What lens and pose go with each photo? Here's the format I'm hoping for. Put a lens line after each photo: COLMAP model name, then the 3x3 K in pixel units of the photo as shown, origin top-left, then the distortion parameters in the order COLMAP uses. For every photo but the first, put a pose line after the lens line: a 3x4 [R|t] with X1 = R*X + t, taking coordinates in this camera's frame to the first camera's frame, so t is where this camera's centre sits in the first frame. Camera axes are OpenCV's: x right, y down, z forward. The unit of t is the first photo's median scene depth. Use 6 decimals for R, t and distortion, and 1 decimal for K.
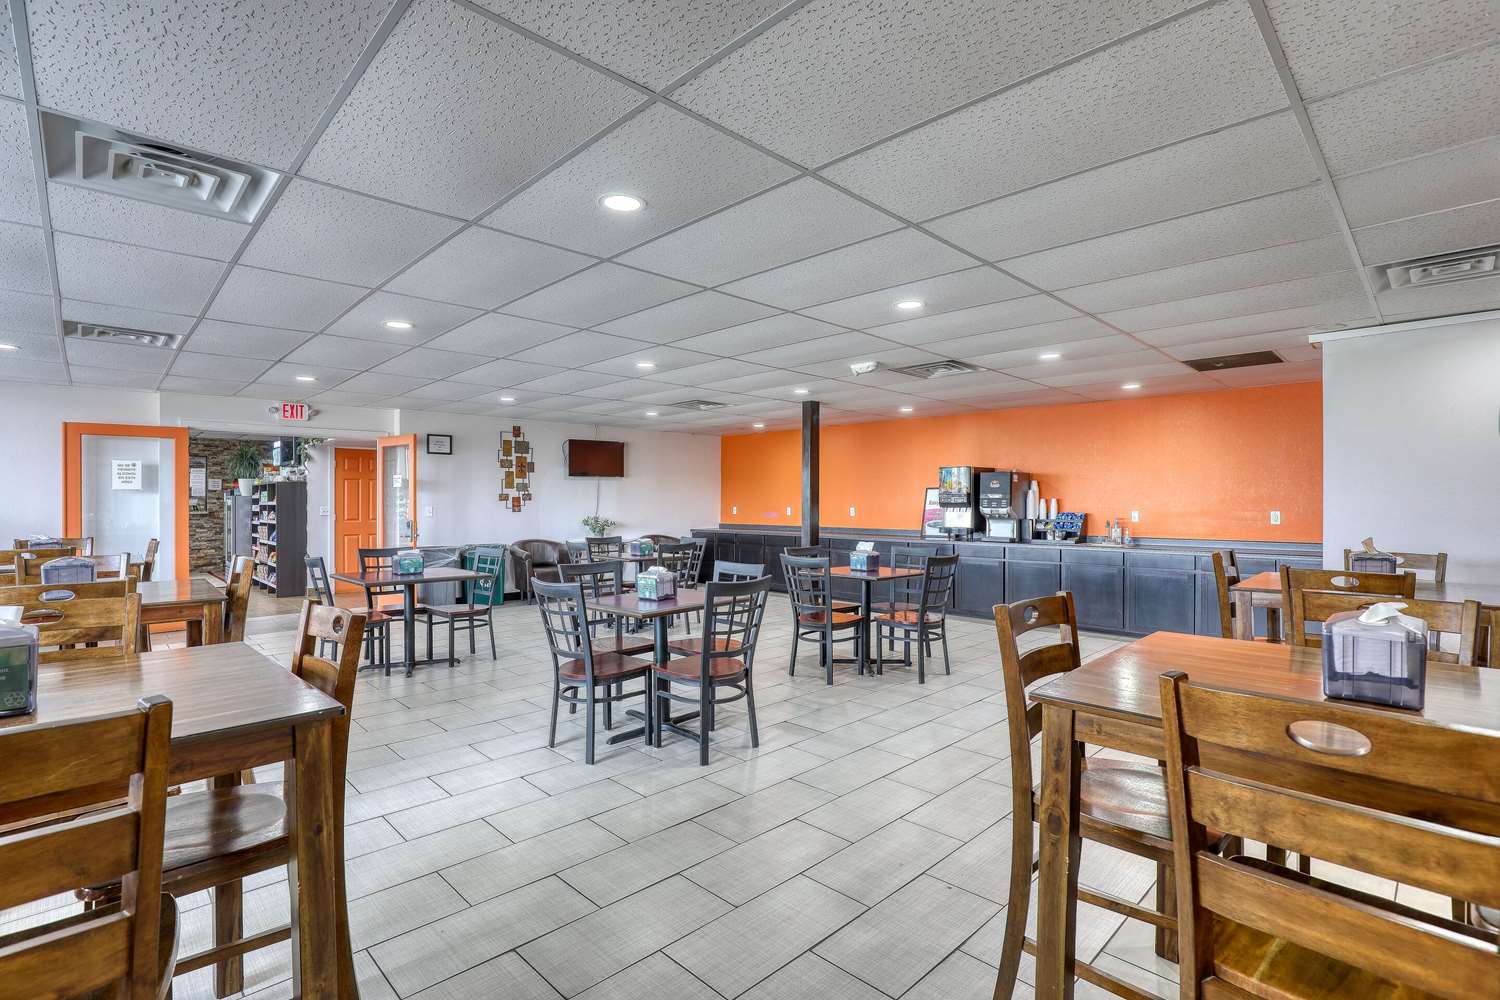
lens RADIAL K [[696.3, 0, 757.5], [0, 696.3, 506.2], [0, 0, 1]] dist [-0.000615, 0.000019]
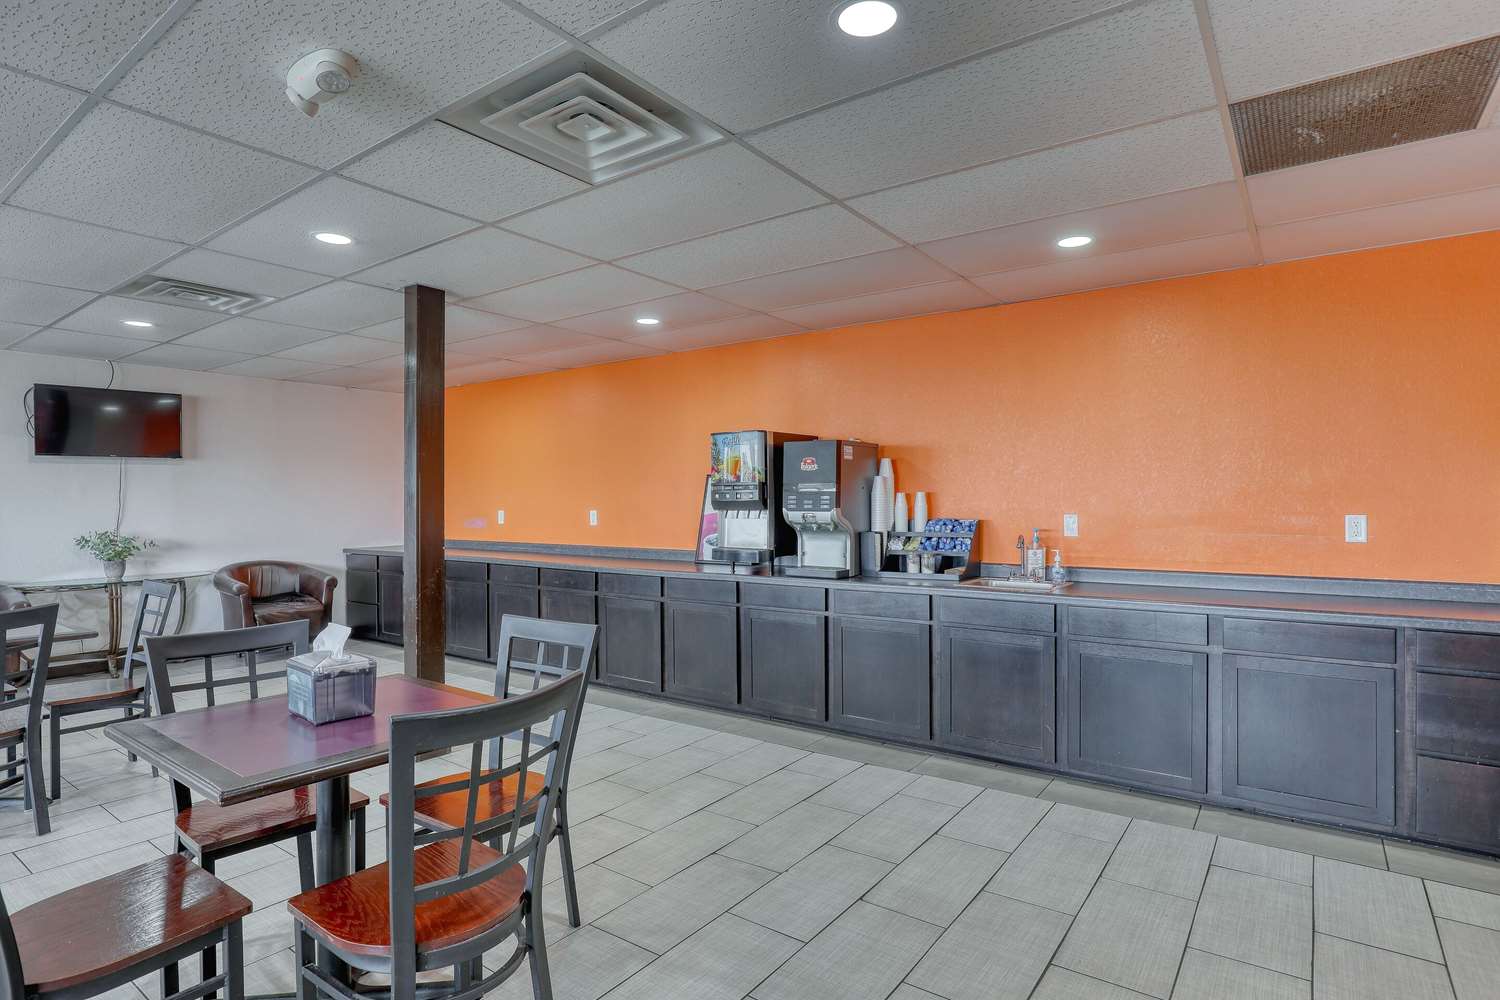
lens RADIAL K [[776.2, 0, 745.4], [0, 776.2, 502.8], [0, 0, 1]] dist [-0.000790, -0.000086]
pose [[0.988917, -0.004235, 0.148408, 0.207524], [0.005965, 0.999919, -0.011213, 0.002844], [-0.148349, 0.011974, 0.988863, 0.440008]]
